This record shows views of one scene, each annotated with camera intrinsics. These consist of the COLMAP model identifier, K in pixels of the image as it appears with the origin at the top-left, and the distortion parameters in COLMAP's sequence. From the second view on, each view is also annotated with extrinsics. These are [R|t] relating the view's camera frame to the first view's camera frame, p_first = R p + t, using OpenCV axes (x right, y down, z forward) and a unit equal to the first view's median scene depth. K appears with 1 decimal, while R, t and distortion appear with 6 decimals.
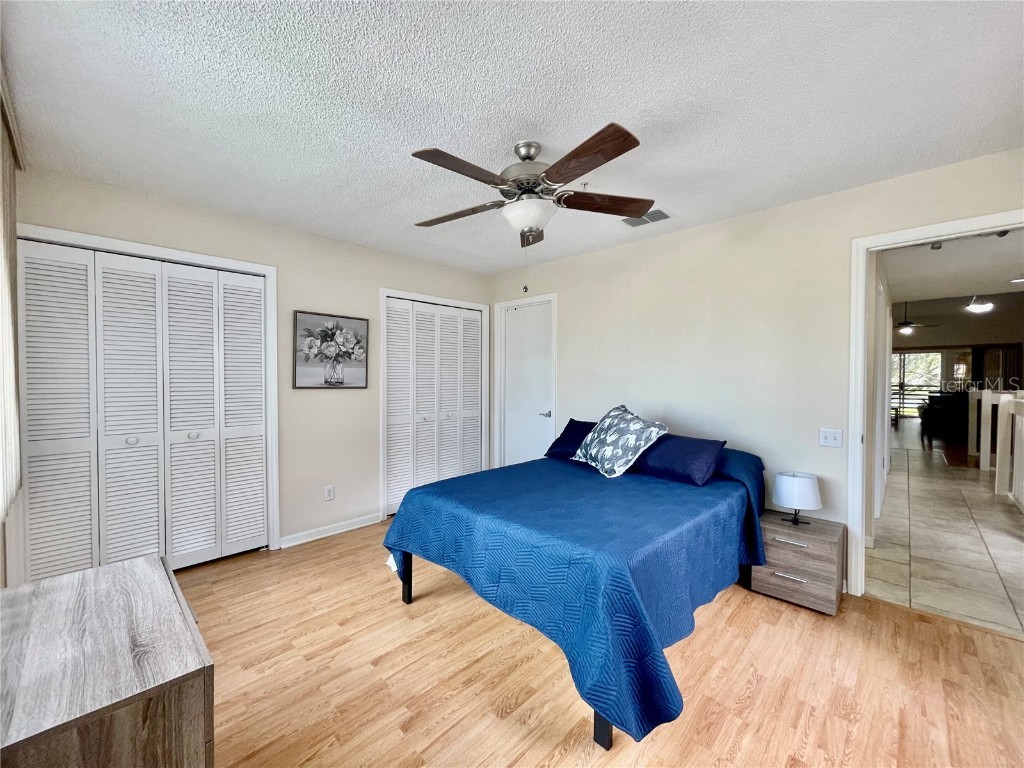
lens RADIAL K [[415.0, 0, 508.3], [0, 415.0, 384.3], [0, 0, 1]] dist [-0.002410, 0.000369]
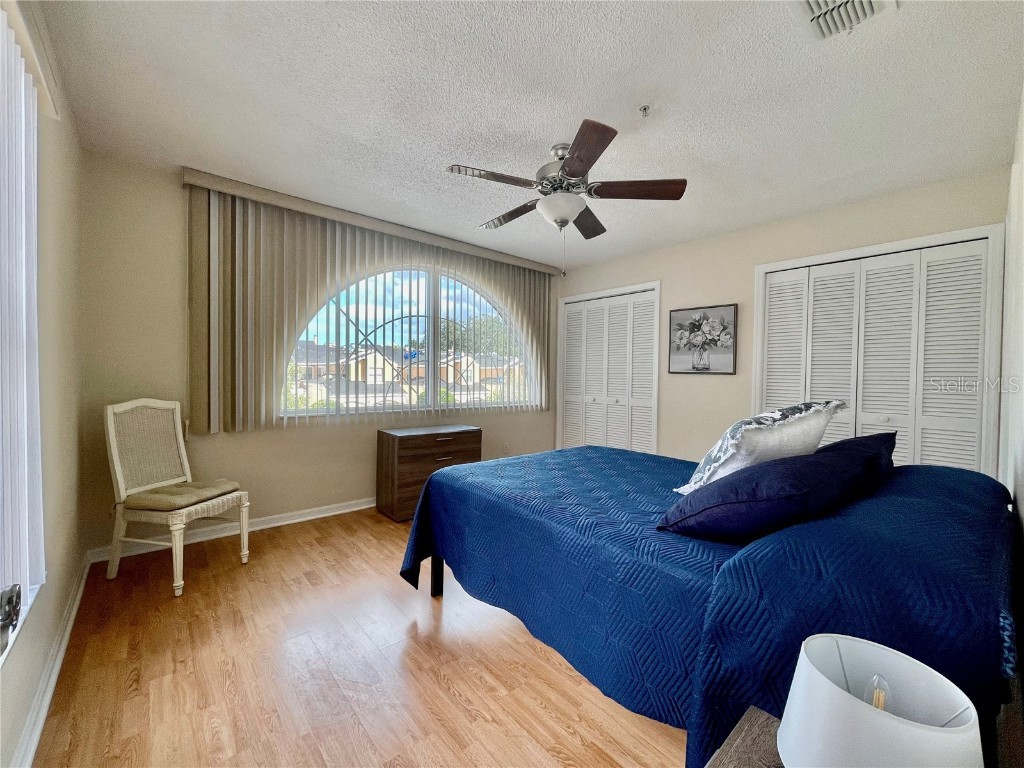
lens RADIAL K [[415.0, 0, 508.3], [0, 415.0, 384.3], [0, 0, 1]] dist [-0.002410, 0.000369]
pose [[-0.086905, 0.024540, -0.995914, 0.727463], [-0.026236, 0.999293, 0.026912, 0.022007], [0.995871, 0.028467, -0.086199, 0.587894]]
